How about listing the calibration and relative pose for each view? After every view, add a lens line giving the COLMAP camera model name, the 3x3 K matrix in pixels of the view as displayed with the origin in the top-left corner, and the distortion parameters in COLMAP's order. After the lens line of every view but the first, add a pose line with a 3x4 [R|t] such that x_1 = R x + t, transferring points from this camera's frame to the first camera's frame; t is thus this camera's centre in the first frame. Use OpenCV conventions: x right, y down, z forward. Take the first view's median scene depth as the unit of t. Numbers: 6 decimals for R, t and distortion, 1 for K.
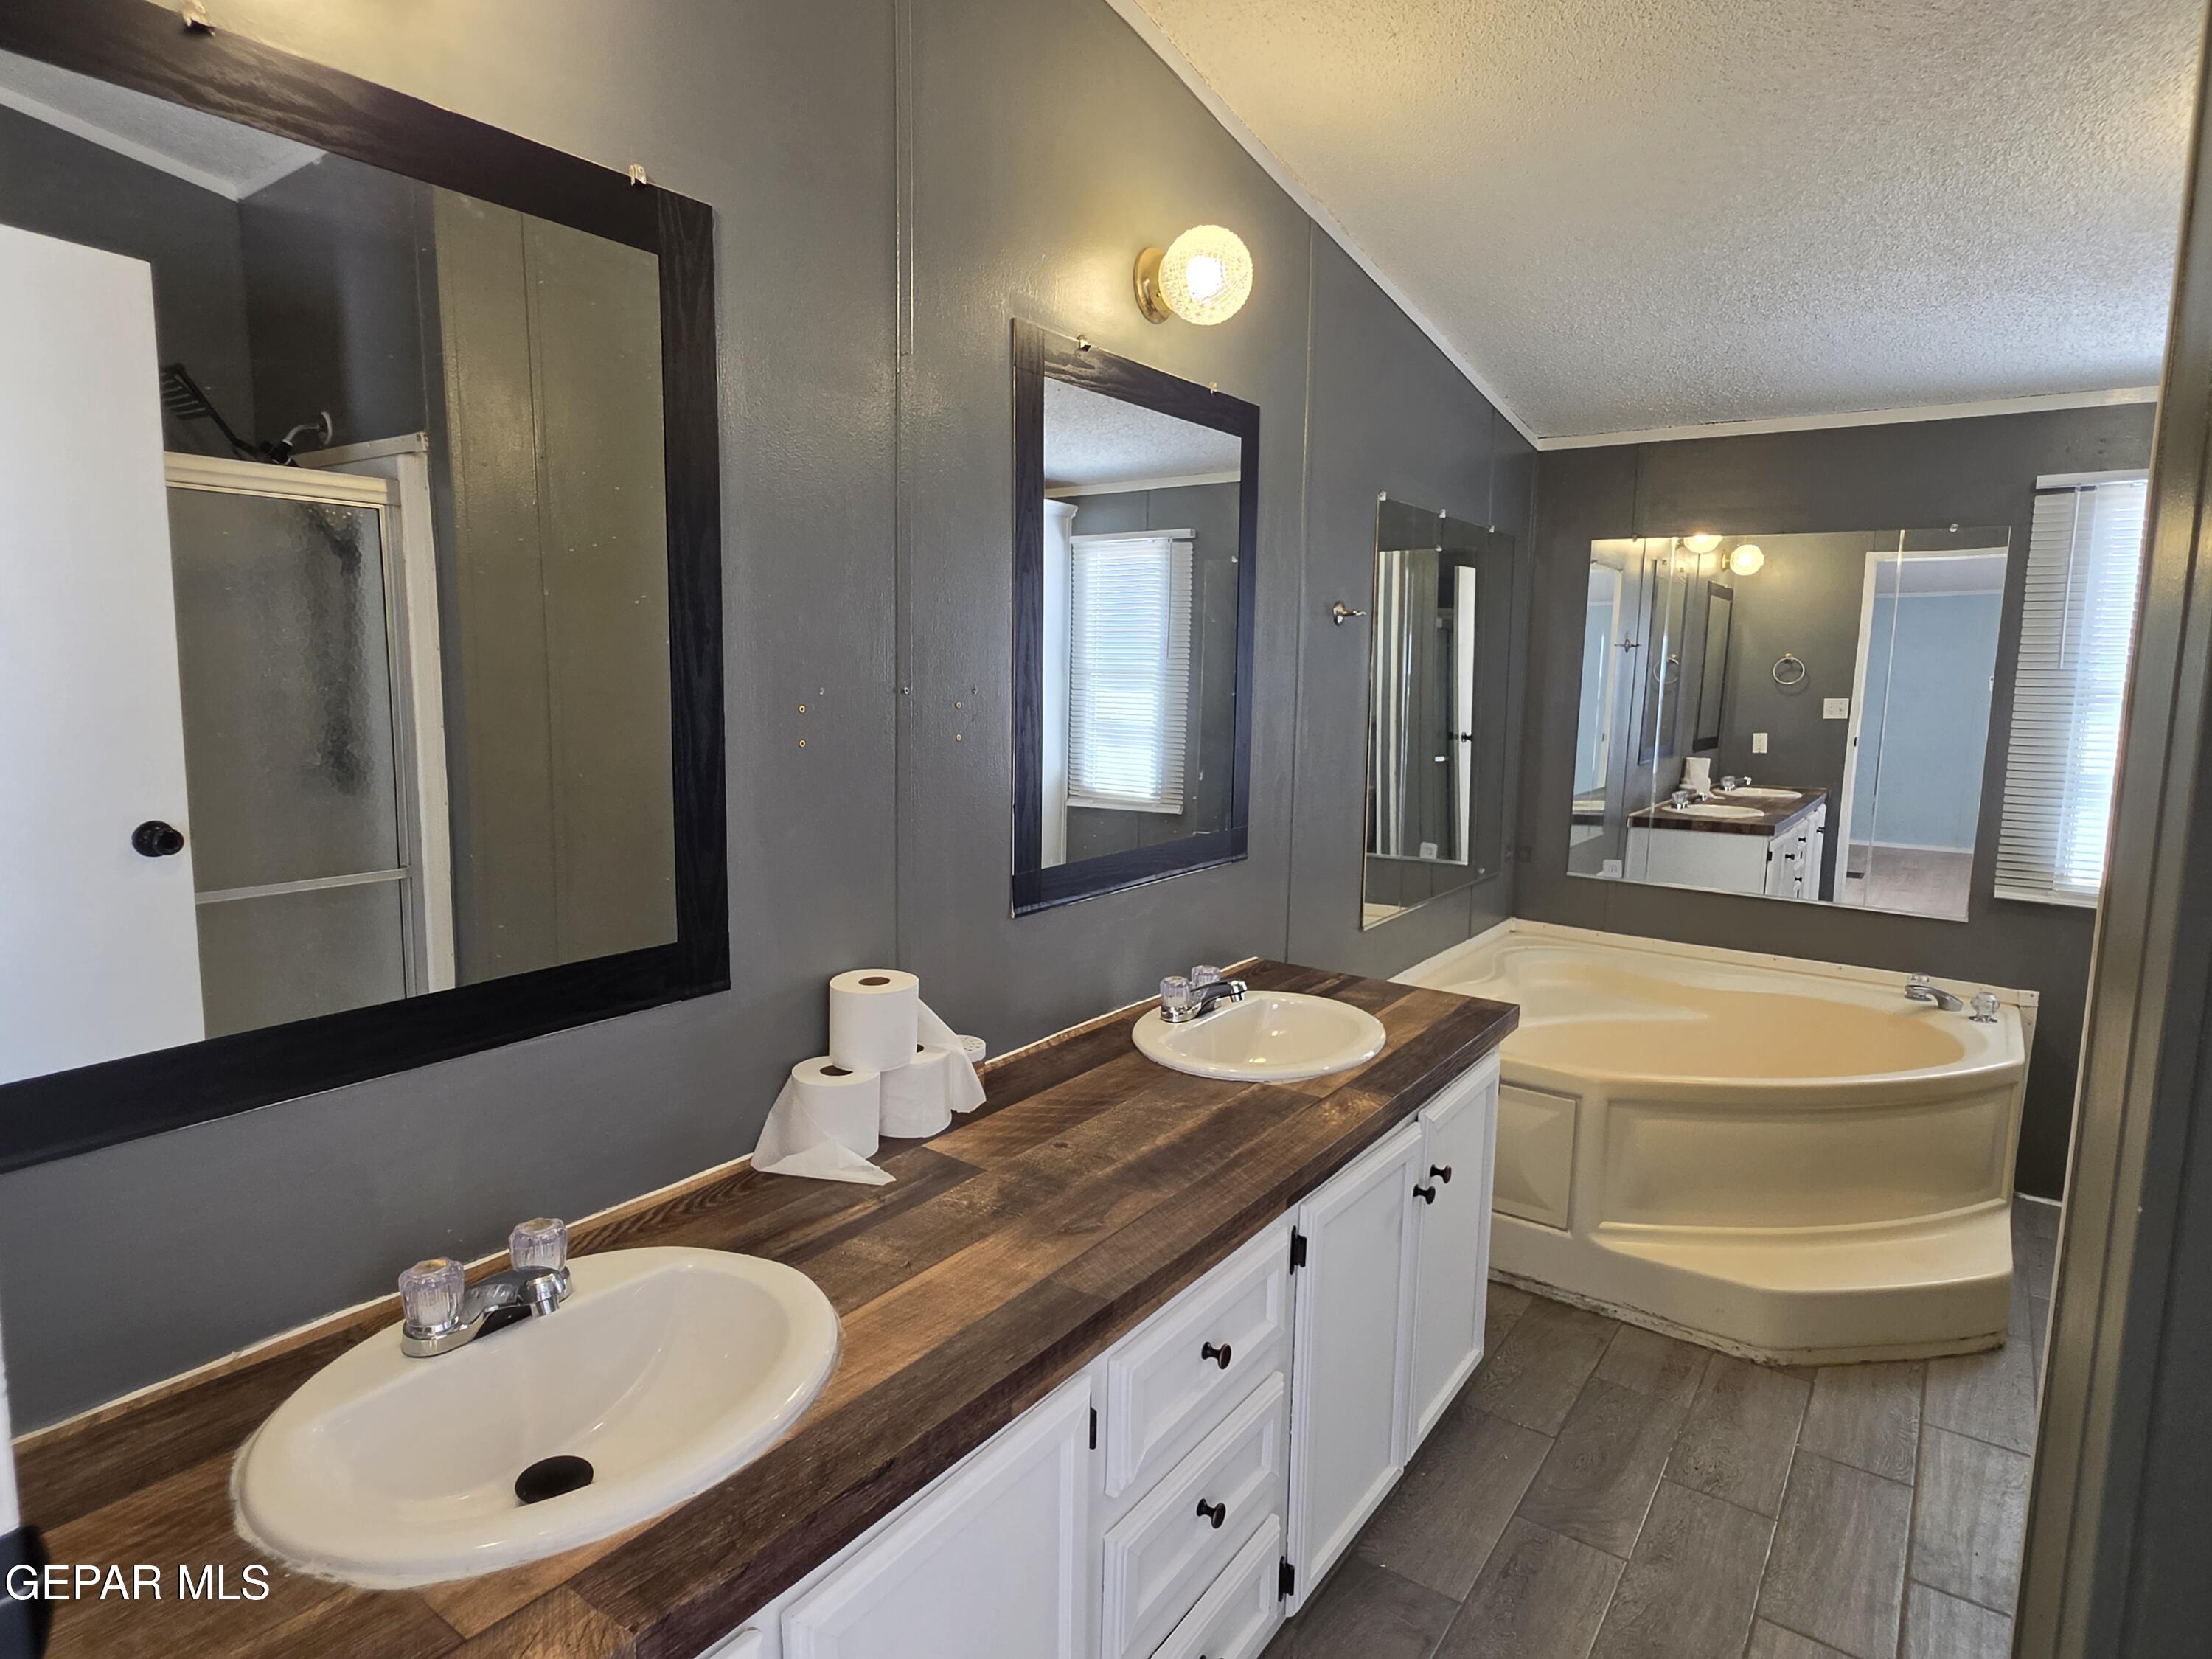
lens RADIAL K [[1215.6, 0, 1102.3], [0, 1215.6, 820.2], [0, 0, 1]] dist [-0.004240, 0.001721]
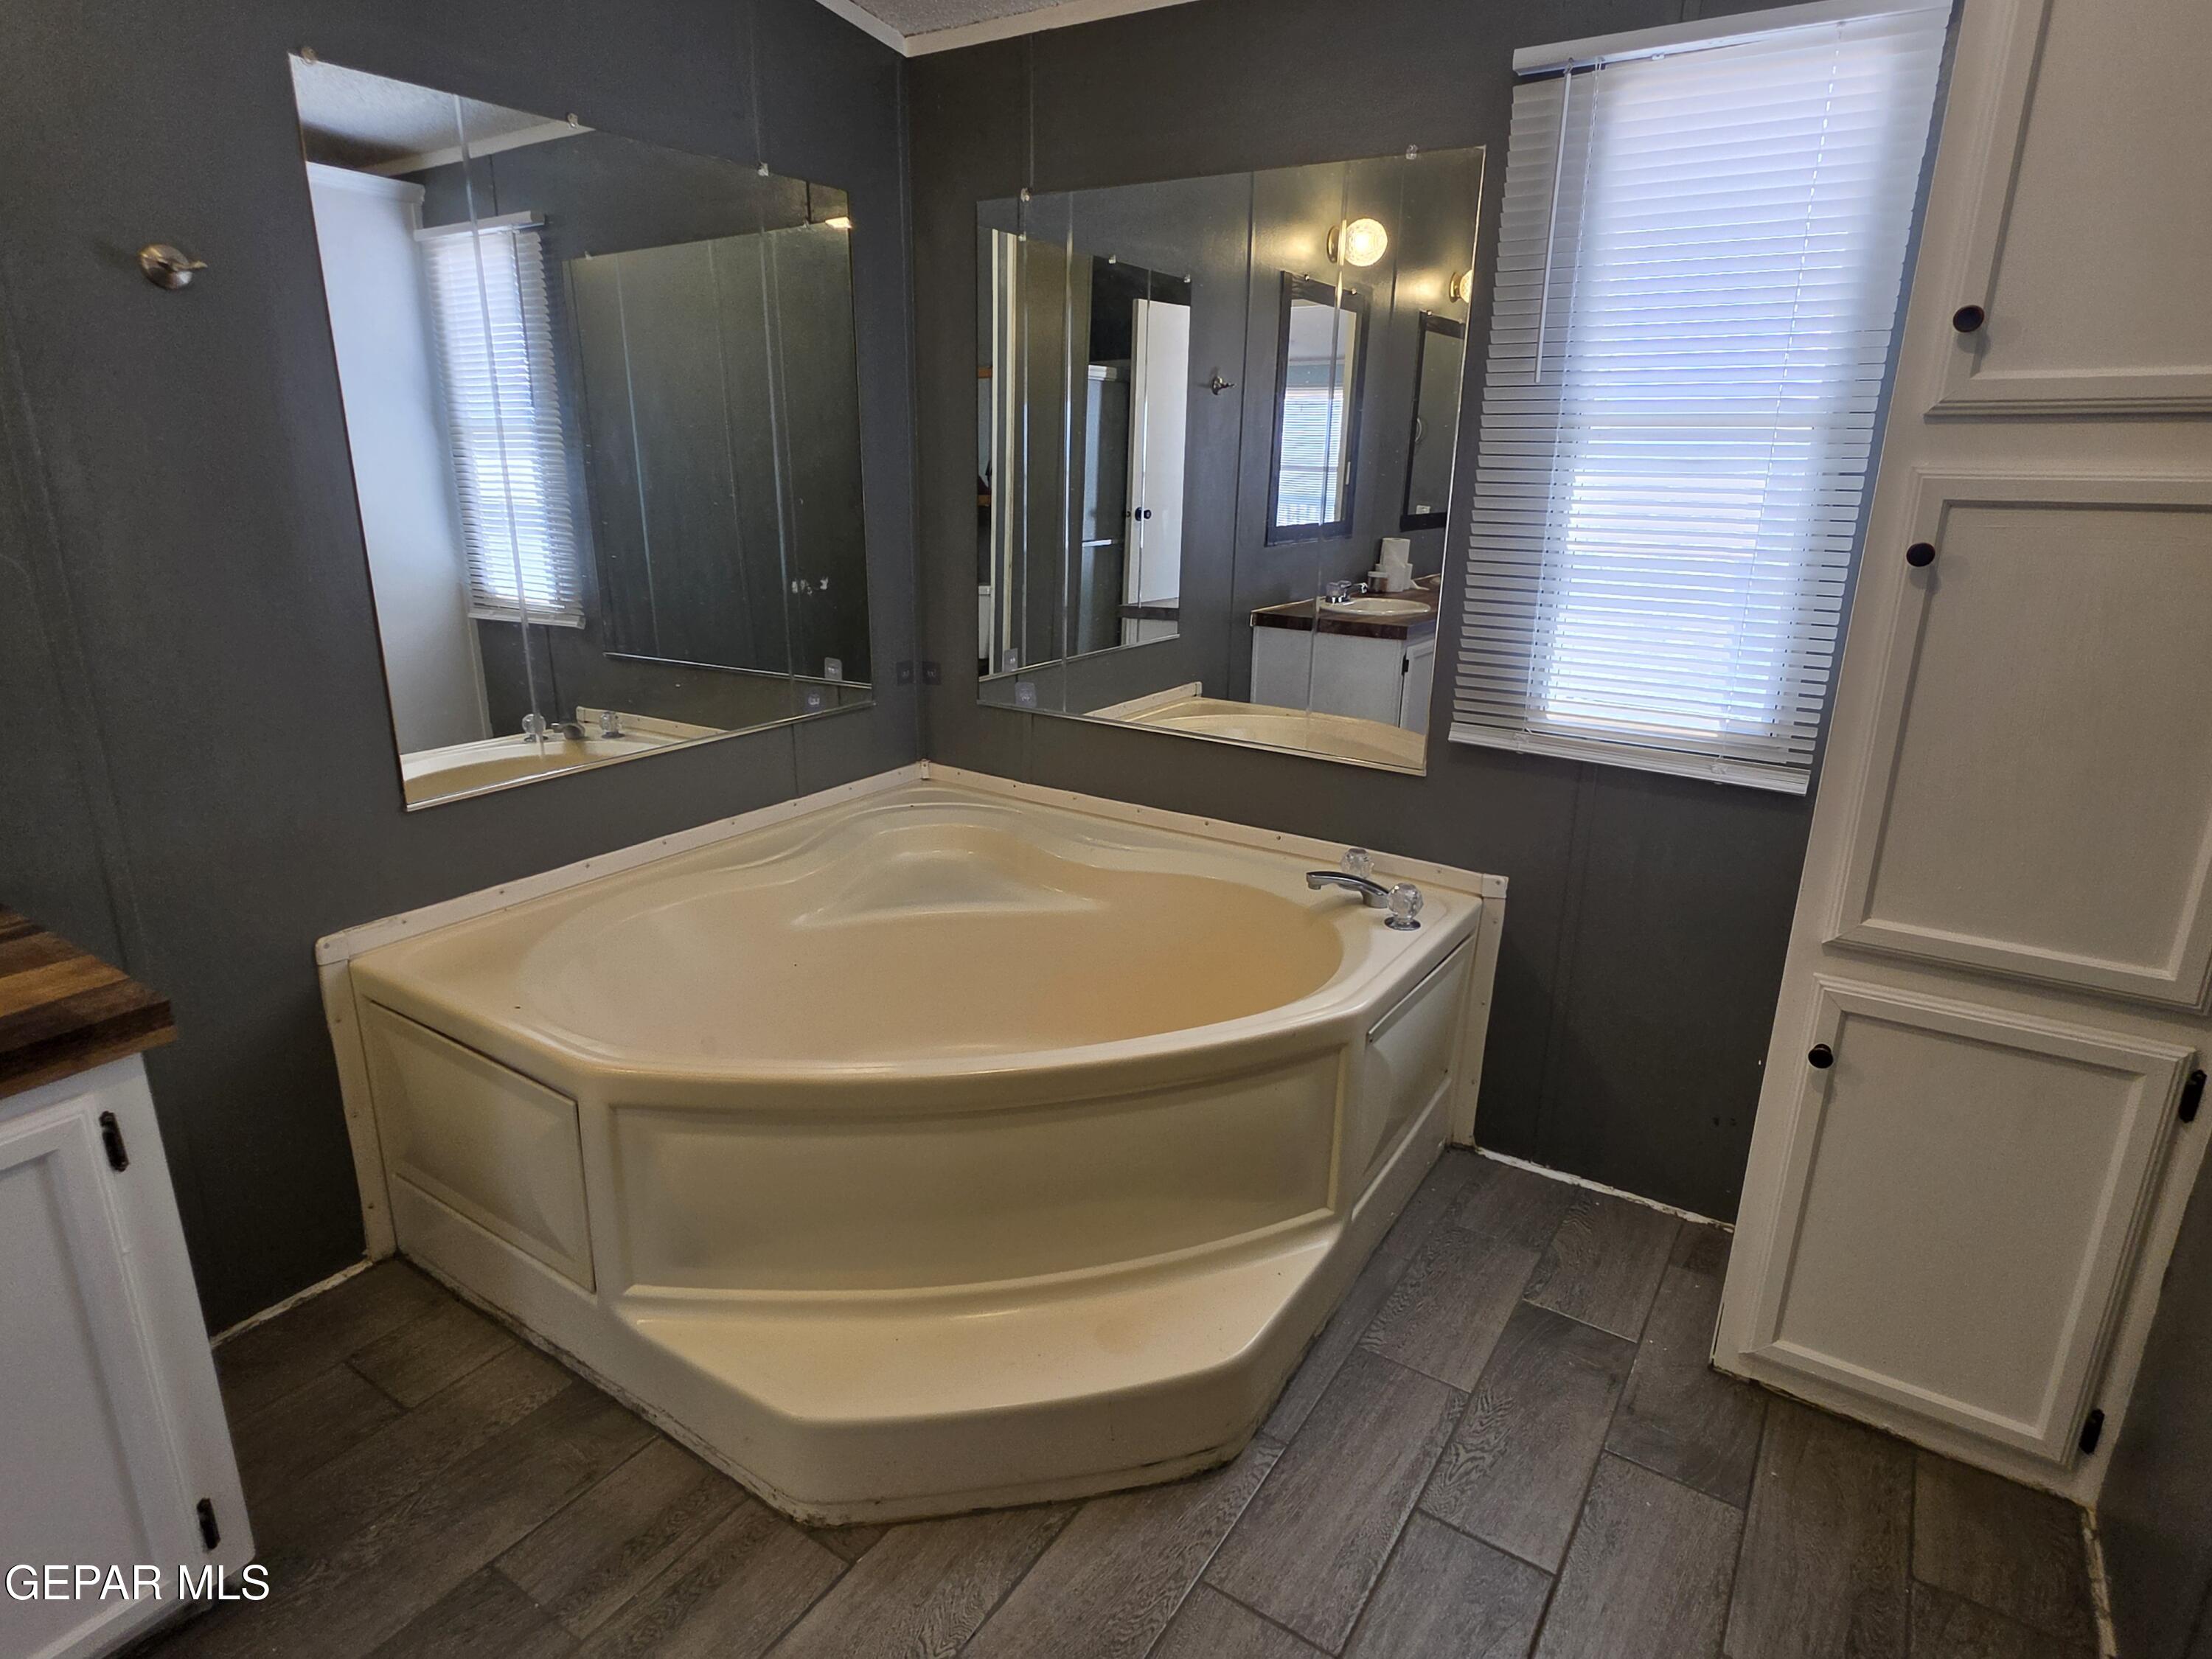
lens RADIAL K [[1215.6, 0, 1095.2], [0, 1215.6, 812.6], [0, 0, 1]] dist [-0.004240, 0.001721]
pose [[0.999457, -0.015891, 0.028853, 0.519519], [0.011009, 0.986719, 0.162063, -0.008463], [-0.031046, -0.161657, 0.986358, 0.335159]]
